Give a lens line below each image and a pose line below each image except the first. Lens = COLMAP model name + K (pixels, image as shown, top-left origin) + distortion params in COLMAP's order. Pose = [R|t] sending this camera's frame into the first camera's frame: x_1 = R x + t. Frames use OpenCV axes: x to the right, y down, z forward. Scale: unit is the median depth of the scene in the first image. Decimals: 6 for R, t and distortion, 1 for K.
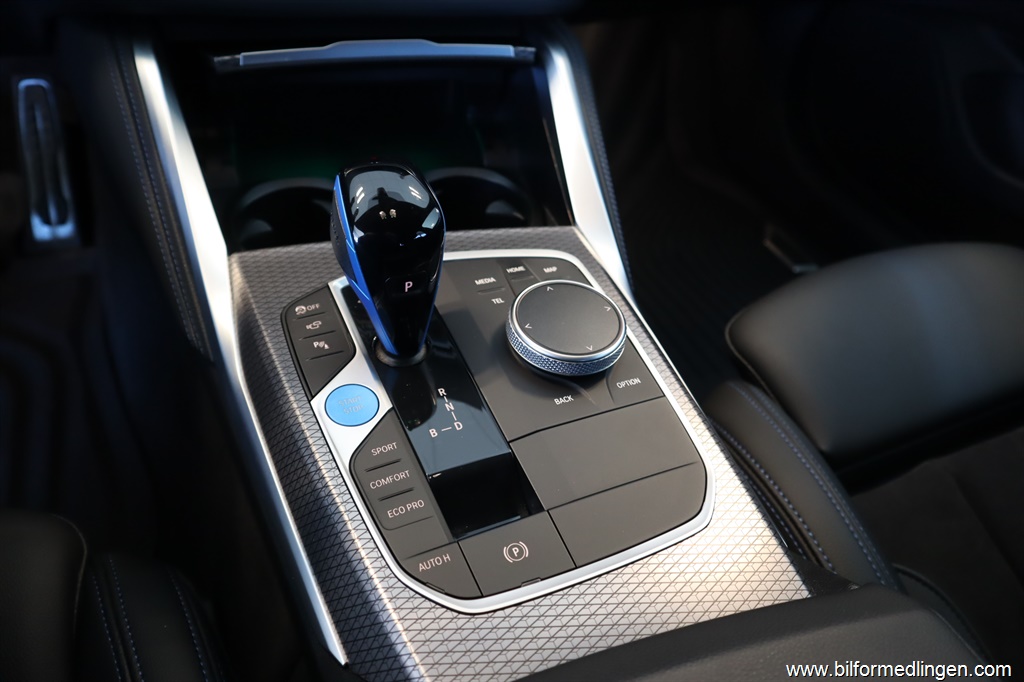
lens RADIAL K [[738.1, 0, 512.0], [0, 738.1, 341.0], [0, 0, 1]] dist [-0.089776, 0.062112]
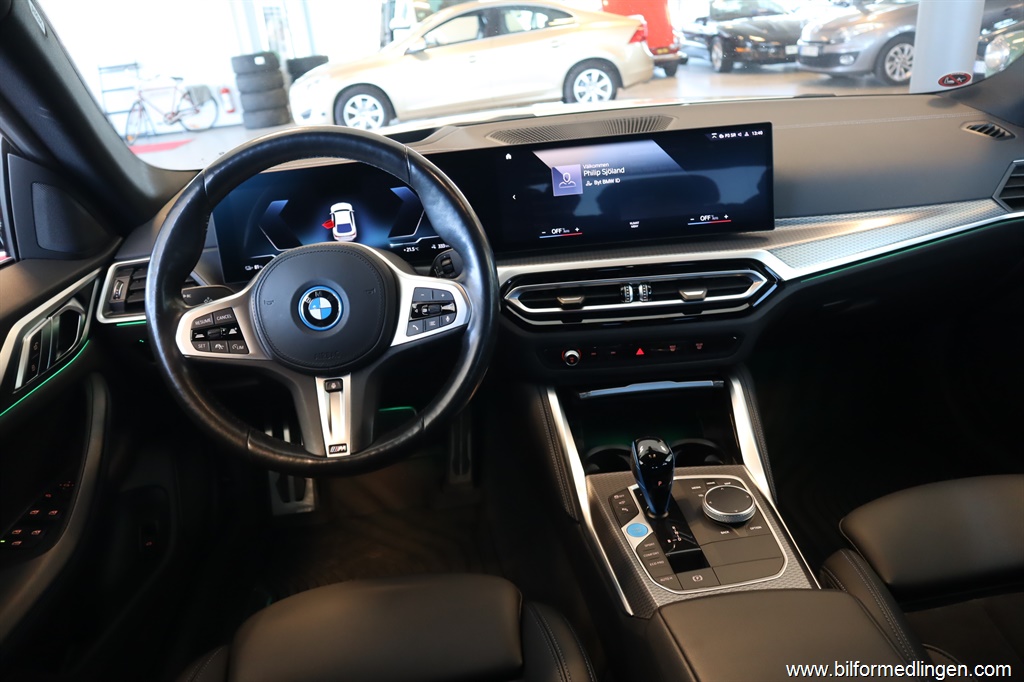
lens RADIAL K [[738.1, 0, 512.0], [0, 738.1, 341.0], [0, 0, 1]] dist [-0.089776, 0.062112]
pose [[0.931717, -0.063362, -0.357616, 0.295365], [-0.071173, 0.933717, -0.350867, 0.359475], [0.356144, 0.352362, 0.865449, -1.431271]]
